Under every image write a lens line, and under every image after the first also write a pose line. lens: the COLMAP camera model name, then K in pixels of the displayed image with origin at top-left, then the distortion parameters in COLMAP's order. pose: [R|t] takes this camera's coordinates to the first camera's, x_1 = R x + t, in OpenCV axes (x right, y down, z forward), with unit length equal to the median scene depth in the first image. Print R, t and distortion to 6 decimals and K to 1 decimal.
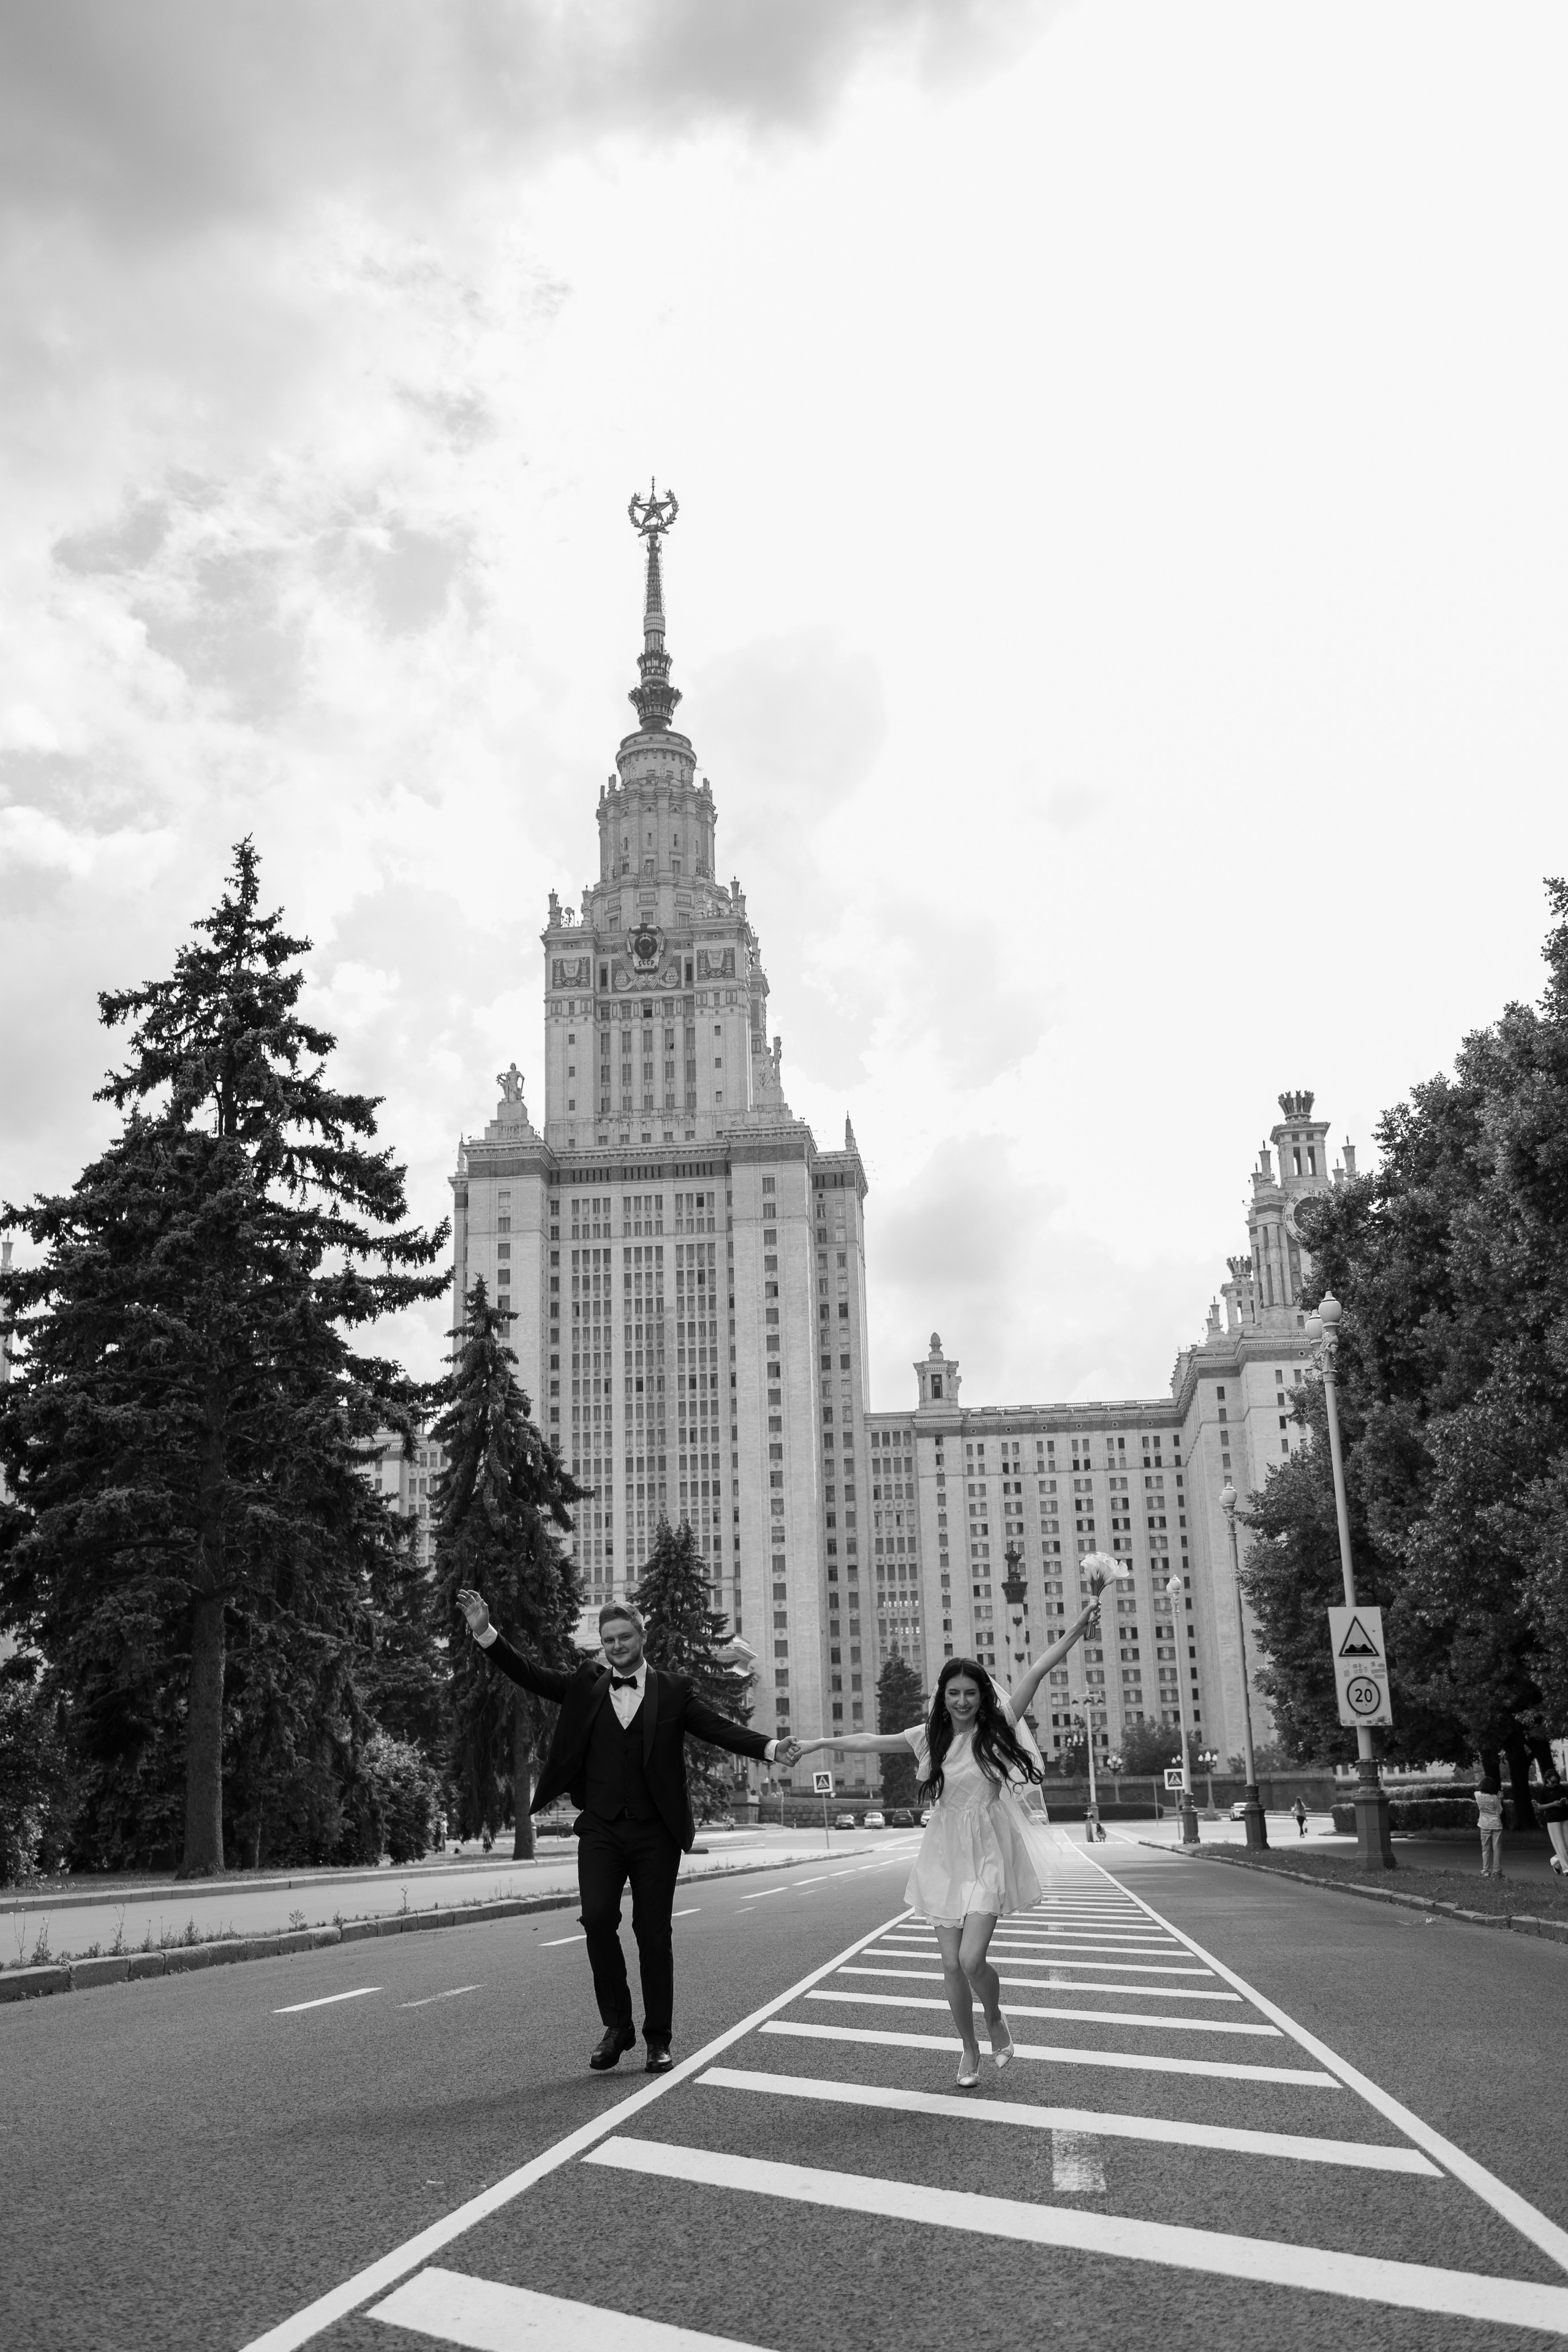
lens RADIAL K [[2354.8, 0, 800.5], [0, 2354.8, 1162.4], [0, 0, 1]] dist [0.014321, 0.000000]
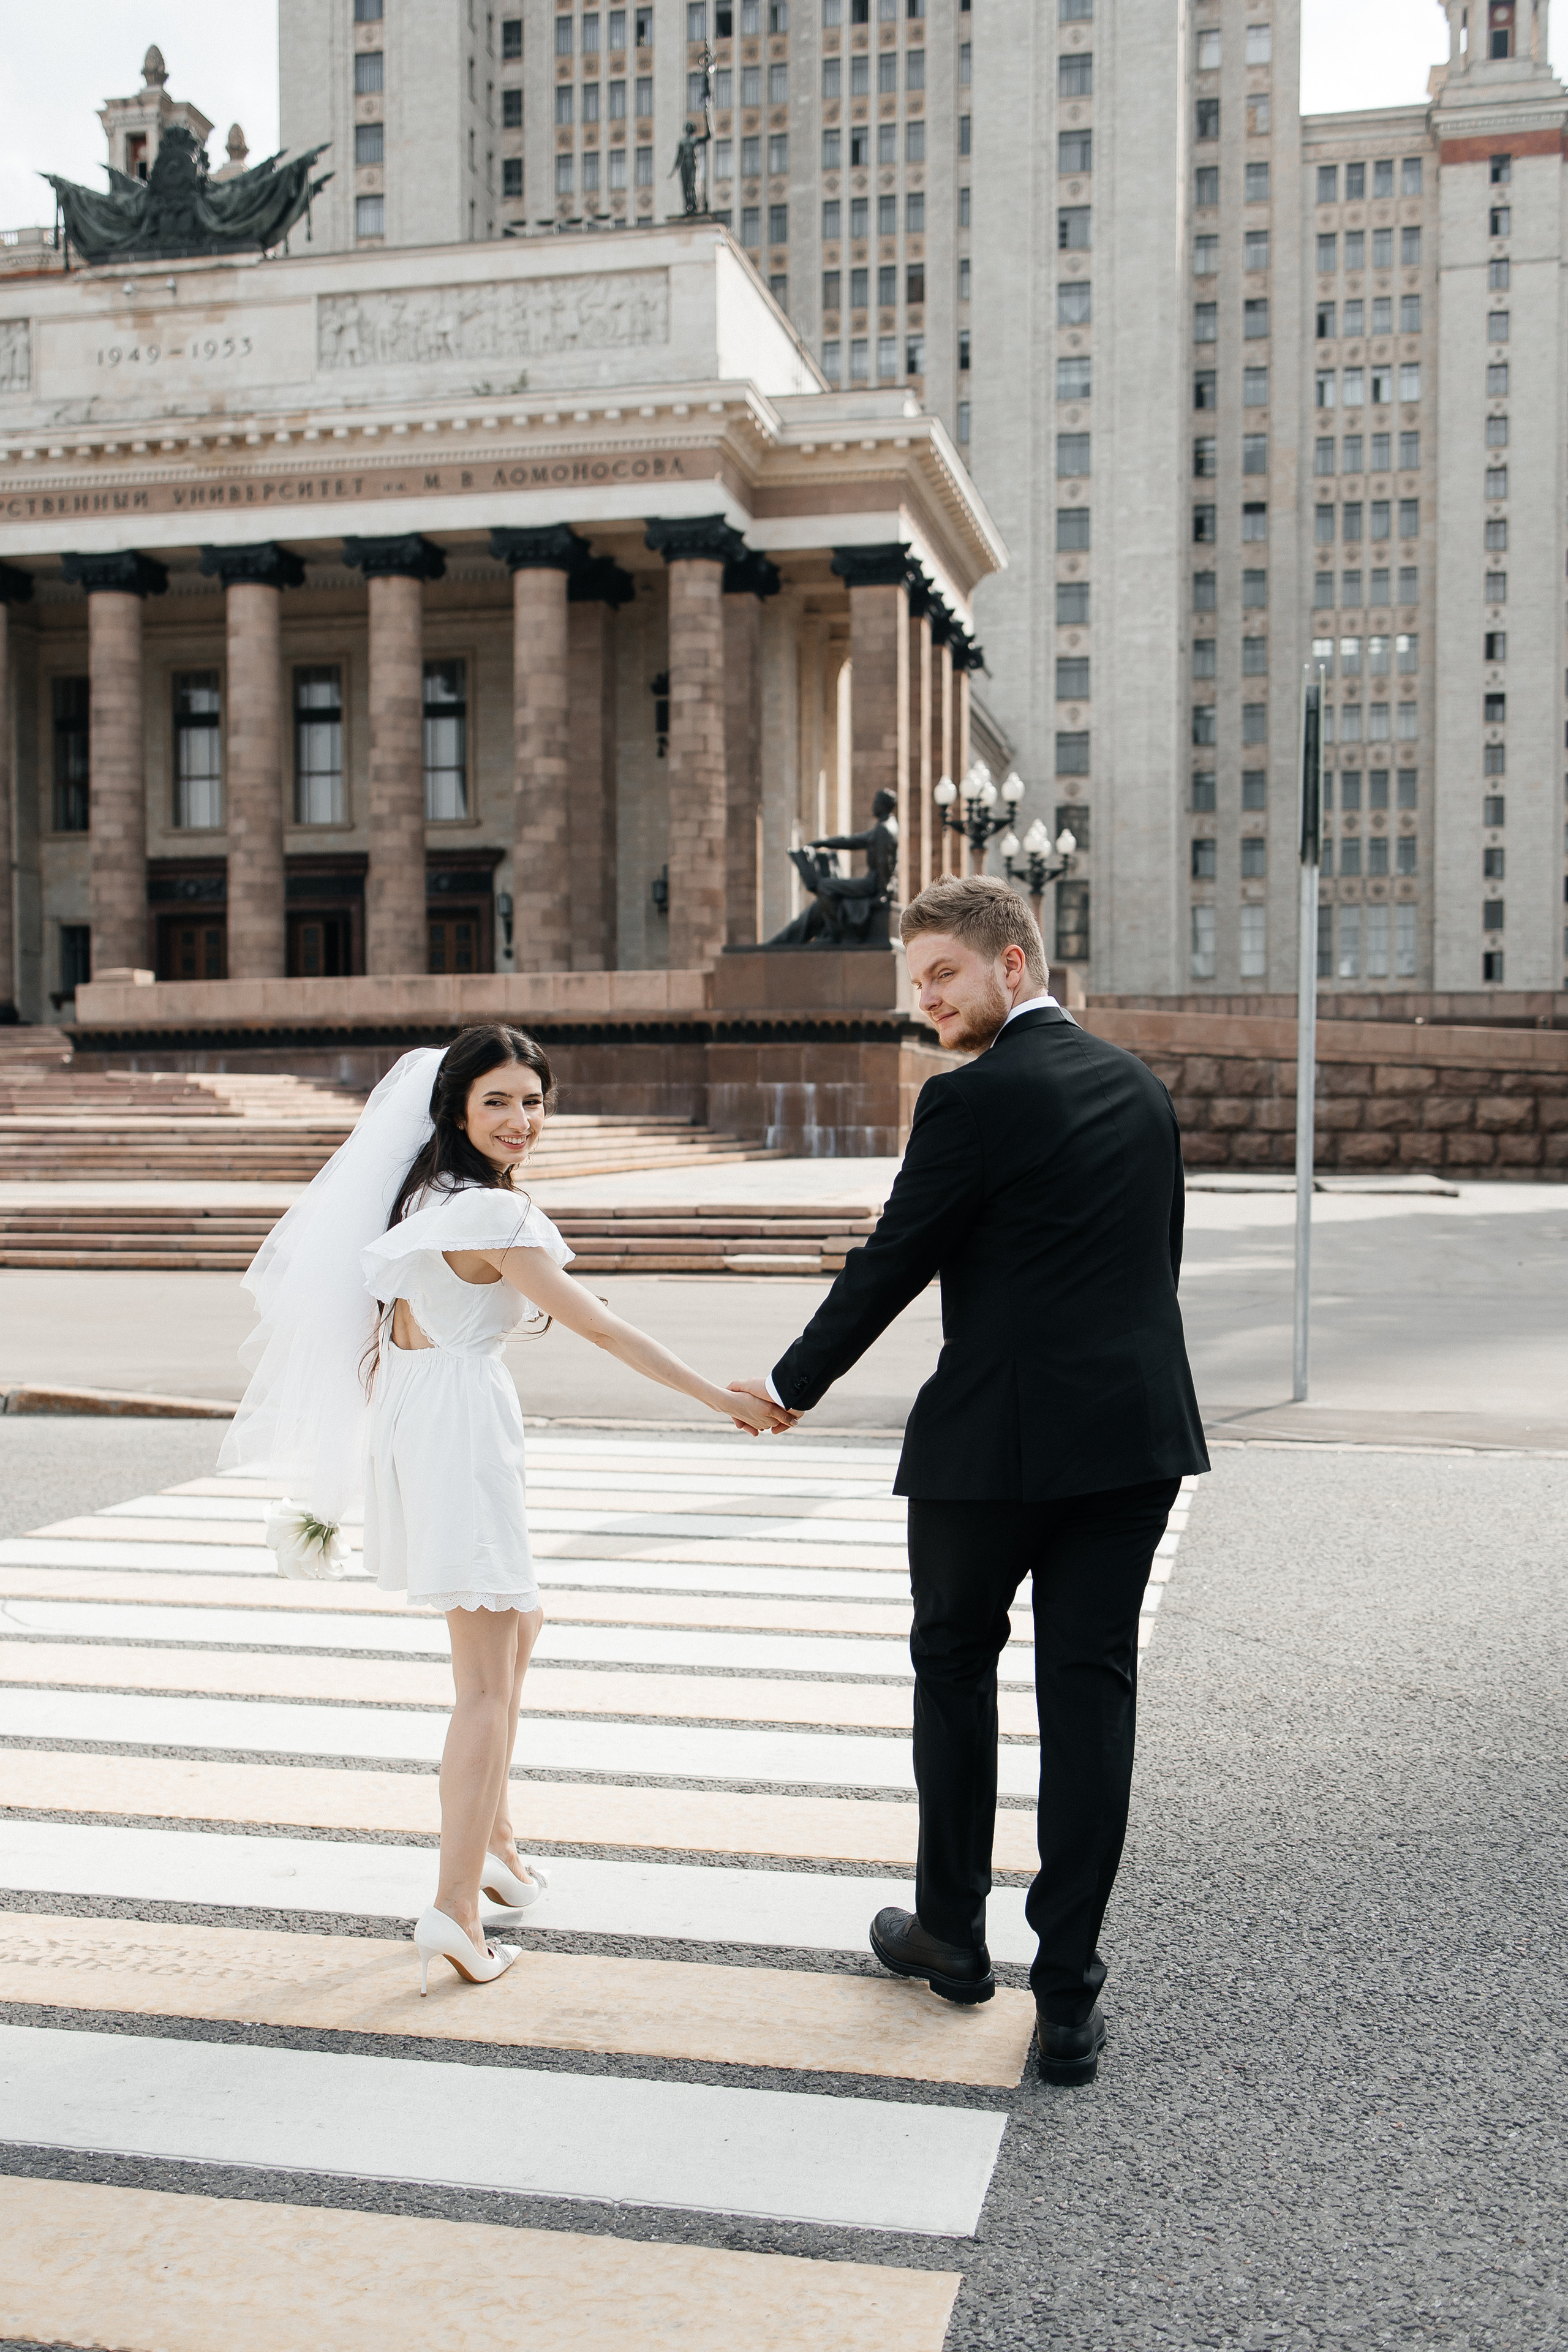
lens RADIAL K [[2354.8, 0, 771.2], [0, 2354.8, 1197.7], [0, 0, 1]] dist [0.014321, 0.000000]
pose [[0.991768, 0.031889, -0.124015, -0.006064], [0.008685, 0.949511, 0.313613, 0.155586], [0.127755, -0.312108, 0.941418, 0.569220]]
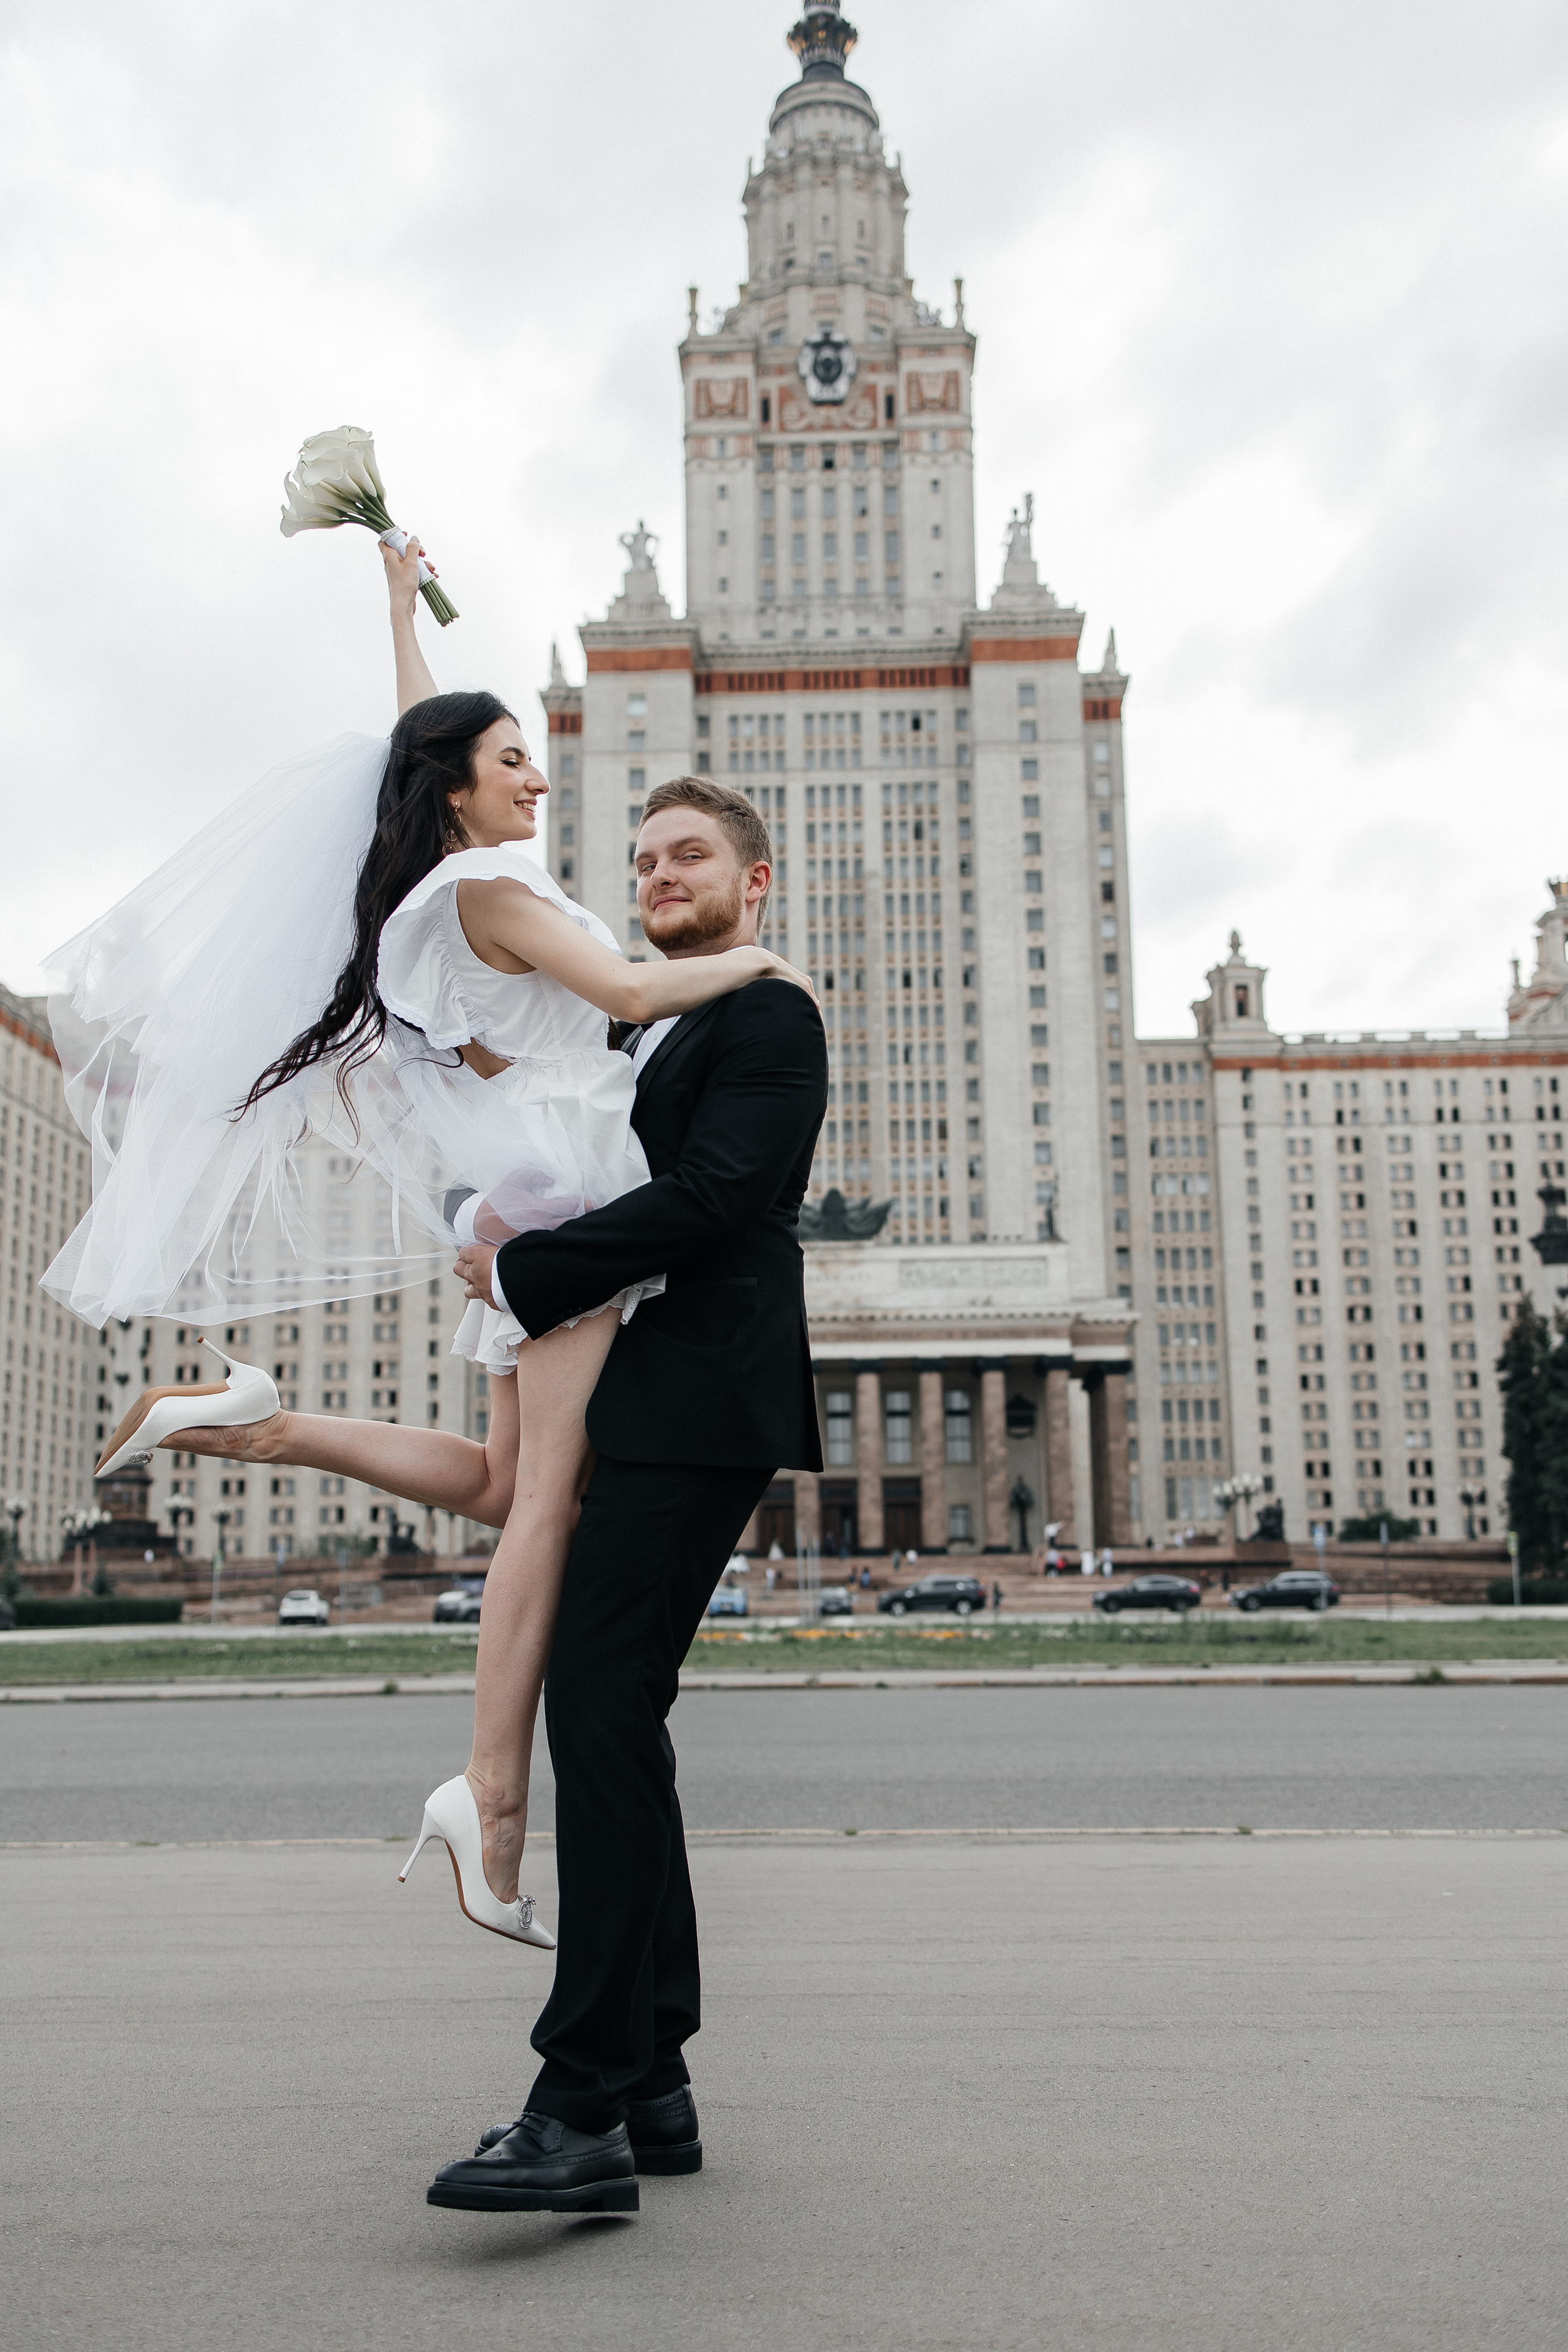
lens RADIAL K [[2354.8, 0, 798.0], [0, 2354.8, 1165.4], [0, 0, 1]] dist [0.014321, 0.000000]
pose [[0.997819, 0.027980, 0.059787, -0.116503], [-0.033282, 0.995420, 0.089613, 0.086234], [-0.057005, -0.091408, 0.994181, 0.305318]]
